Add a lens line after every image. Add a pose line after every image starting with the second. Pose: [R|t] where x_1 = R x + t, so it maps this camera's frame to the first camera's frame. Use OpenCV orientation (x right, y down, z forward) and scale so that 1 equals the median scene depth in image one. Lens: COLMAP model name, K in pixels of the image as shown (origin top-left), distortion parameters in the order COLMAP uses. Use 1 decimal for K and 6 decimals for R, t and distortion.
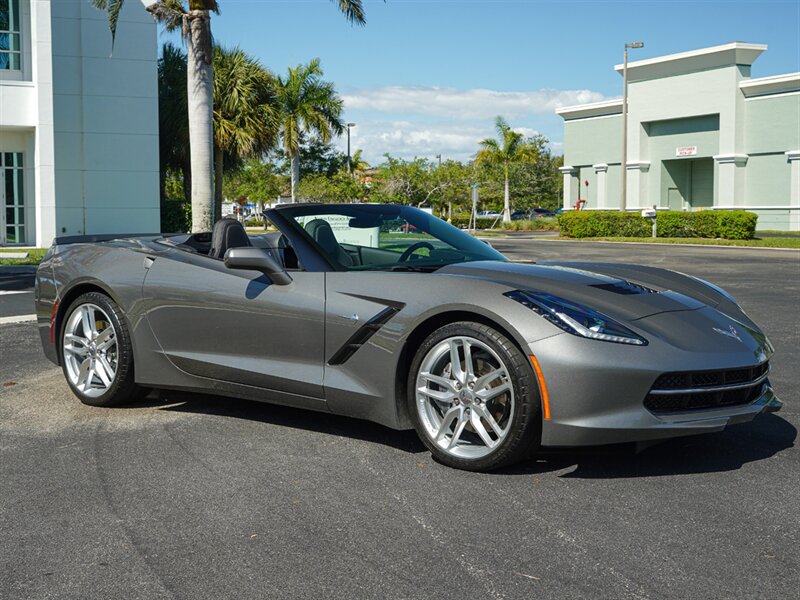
lens RADIAL K [[1127.2, 0, 400.3], [0, 1127.2, 299.3], [0, 0, 1]] dist [0.007819, -0.030549]
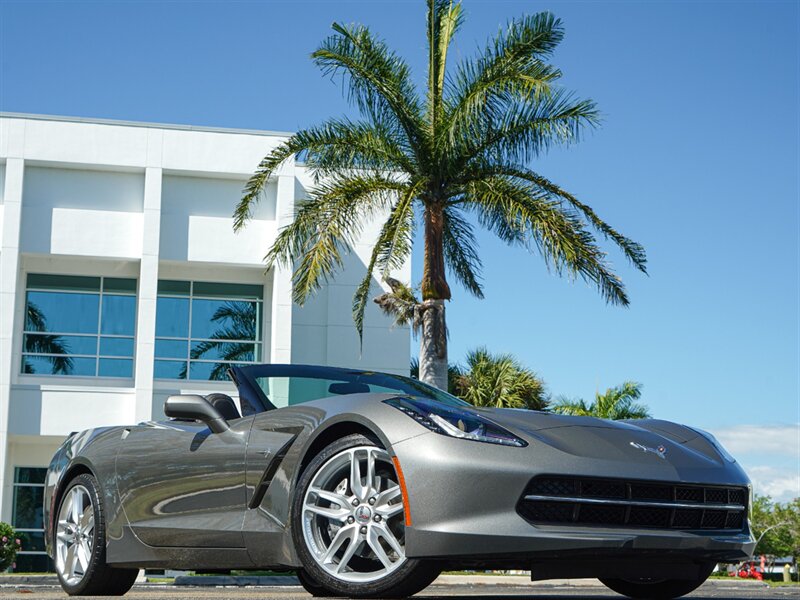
lens RADIAL K [[1365.7, 0, 401.8], [0, 1365.7, 303.3], [0, 0, 1]] dist [-0.022027, 0.161402]
pose [[0.966363, -0.045056, -0.253203, 0.281555], [-0.026181, 0.962185, -0.271135, 0.158567], [0.255845, 0.268644, 0.928641, -0.041019]]
